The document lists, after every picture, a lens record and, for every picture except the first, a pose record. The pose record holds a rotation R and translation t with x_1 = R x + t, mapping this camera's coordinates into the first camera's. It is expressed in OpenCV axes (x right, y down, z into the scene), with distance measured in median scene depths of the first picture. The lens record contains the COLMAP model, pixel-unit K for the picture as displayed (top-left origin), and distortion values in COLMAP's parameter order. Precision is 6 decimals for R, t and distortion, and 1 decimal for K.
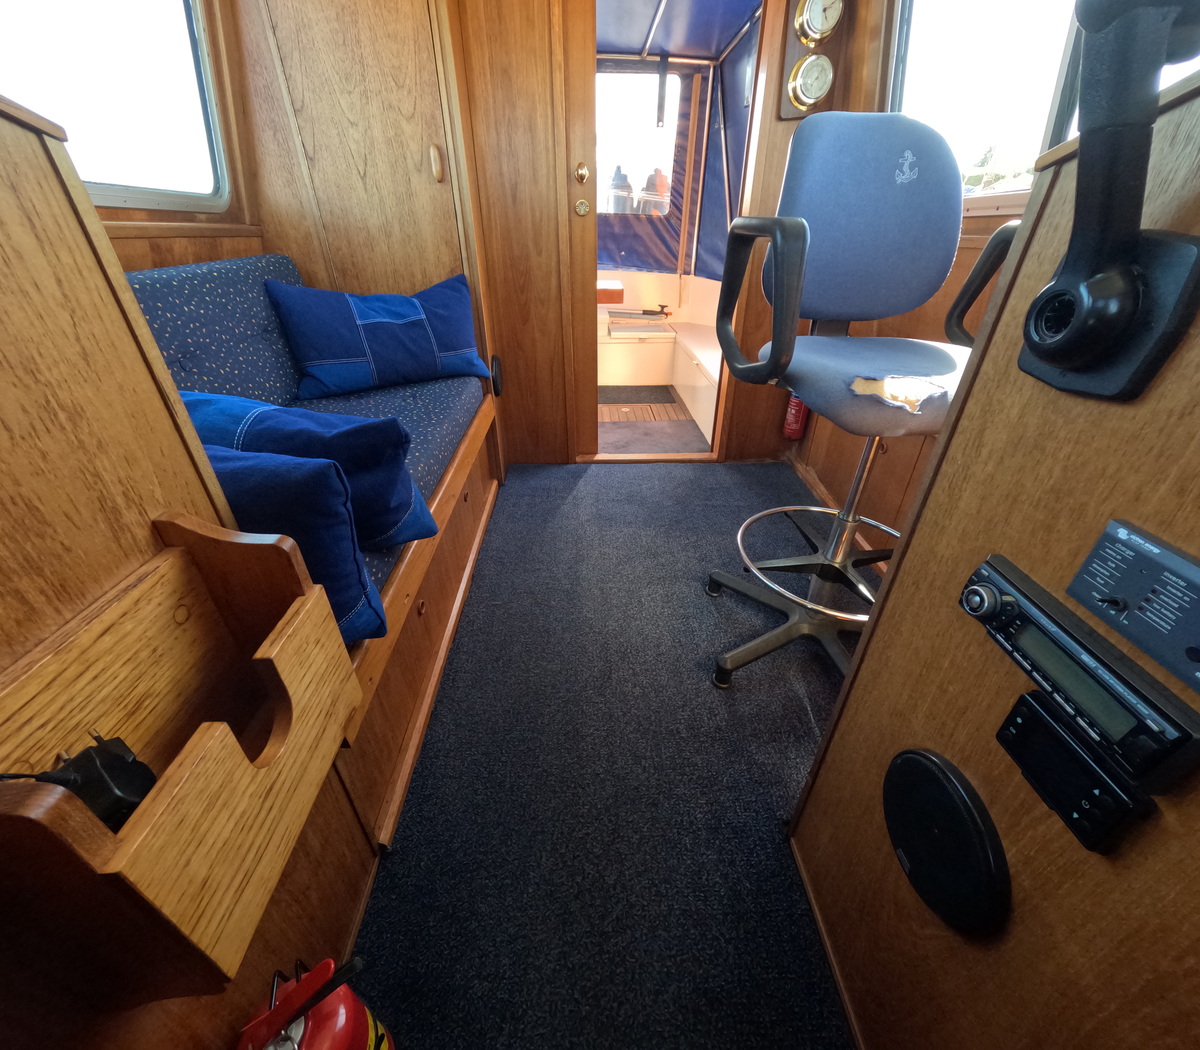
lens RADIAL K [[495.6, 0, 590.0], [0, 495.6, 523.2], [0, 0, 1]] dist [-0.000894, -0.000121]
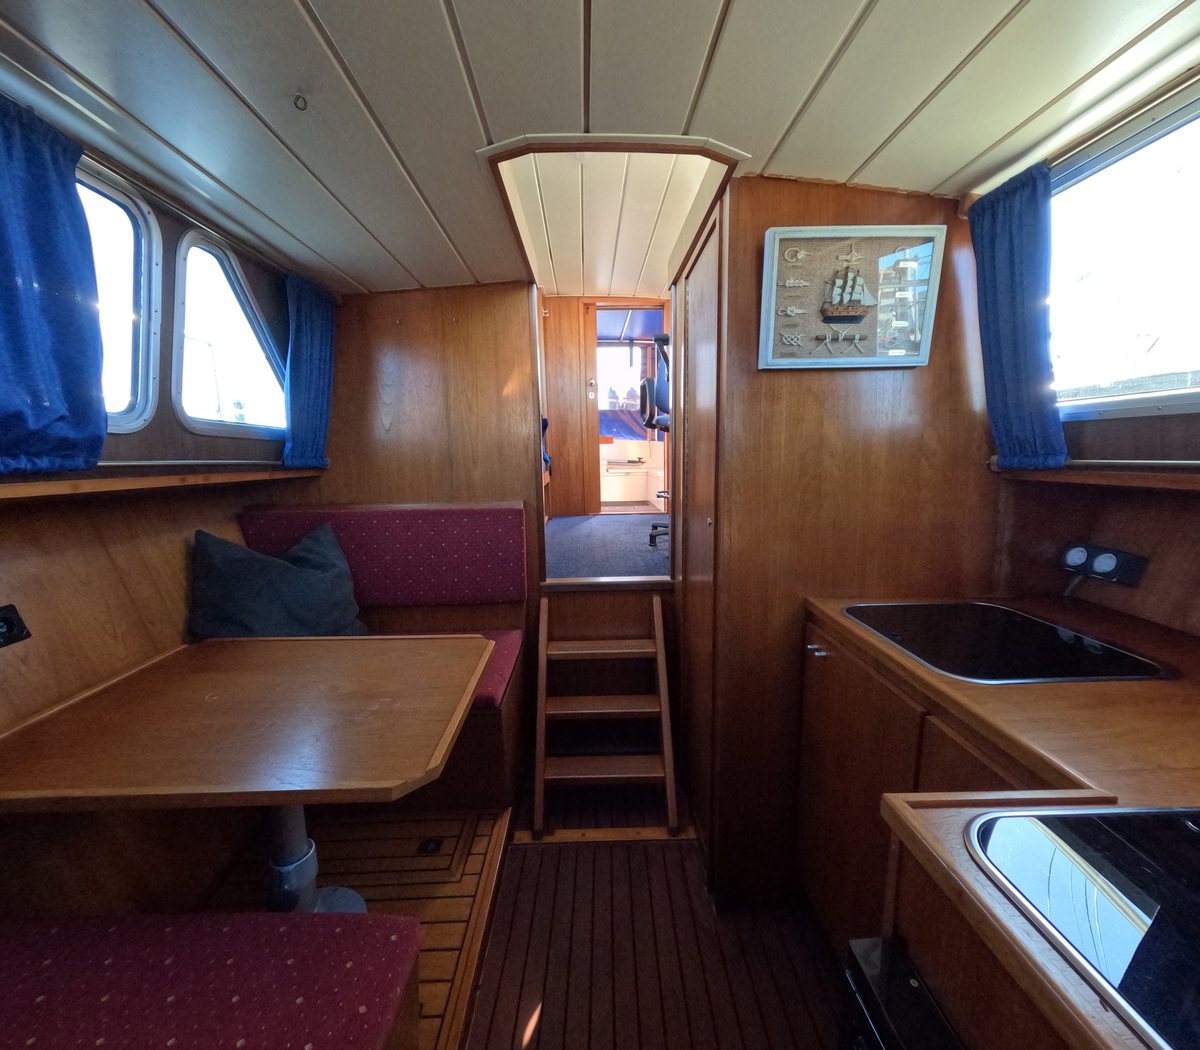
lens RADIAL K [[484.1, 0, 600.0], [0, 484.1, 525.0], [0, 0, 1]] dist [-0.001940, 0.000384]
pose [[0.999906, -0.010374, 0.008938, -0.002975], [0.012943, 0.929093, -0.369620, 0.457374], [-0.004470, 0.369701, 0.929140, -0.522676]]
